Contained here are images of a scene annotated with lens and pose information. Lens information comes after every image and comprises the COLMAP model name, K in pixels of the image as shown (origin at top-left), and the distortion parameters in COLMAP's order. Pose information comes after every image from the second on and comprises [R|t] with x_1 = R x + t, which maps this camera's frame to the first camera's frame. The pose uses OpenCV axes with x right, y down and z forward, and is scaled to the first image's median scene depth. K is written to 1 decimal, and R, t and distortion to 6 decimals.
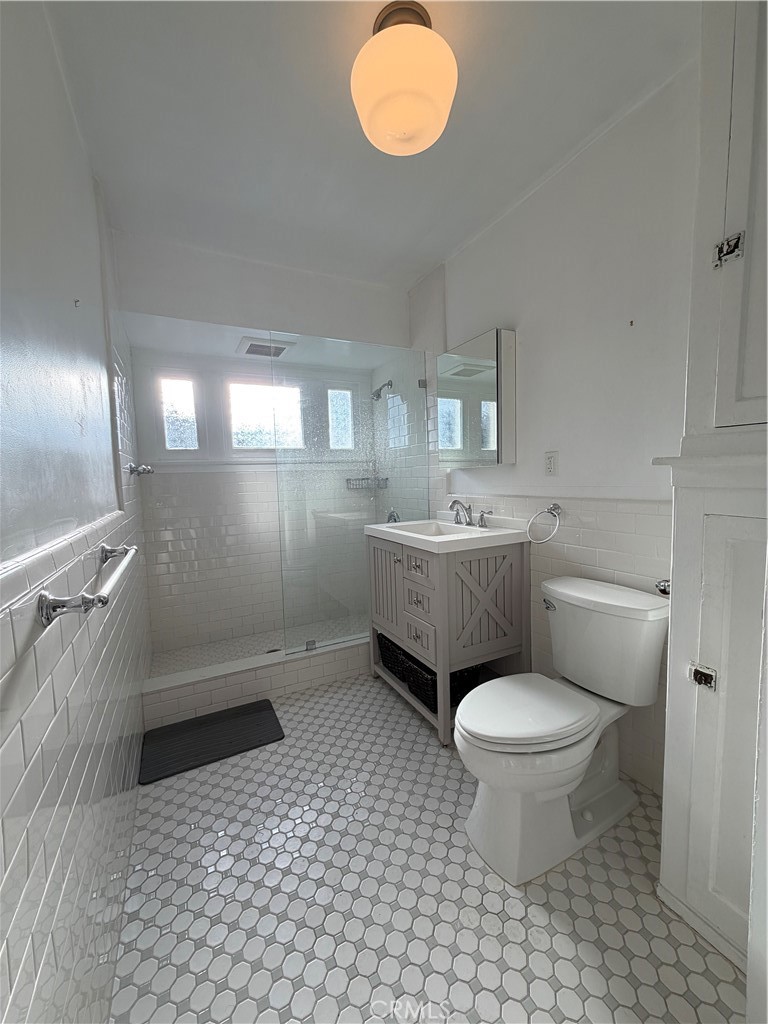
lens RADIAL K [[406.7, 0, 384.0], [0, 406.7, 512.8], [0, 0, 1]] dist [-0.000682, 0.000922]
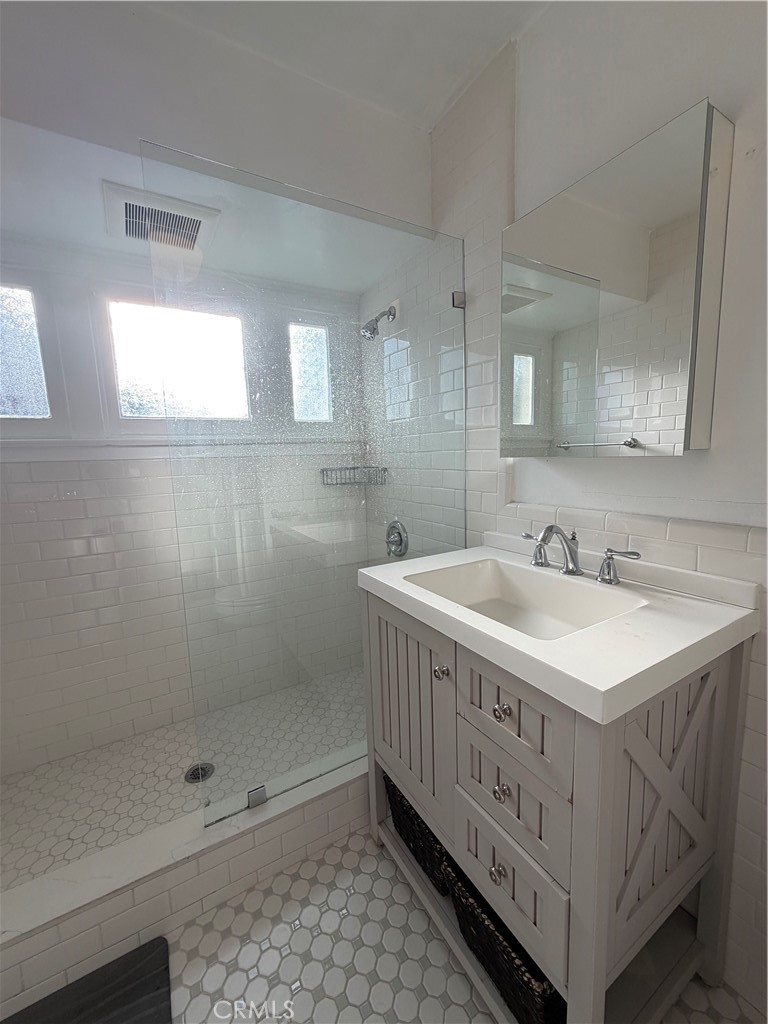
lens RADIAL K [[406.7, 0, 384.4], [0, 406.7, 511.0], [0, 0, 1]] dist [-0.000682, 0.000922]
pose [[0.998135, -0.007562, 0.060578, -0.038382], [0.004618, 0.998808, 0.048598, -0.055517], [-0.060873, -0.048227, 0.996980, 0.414485]]
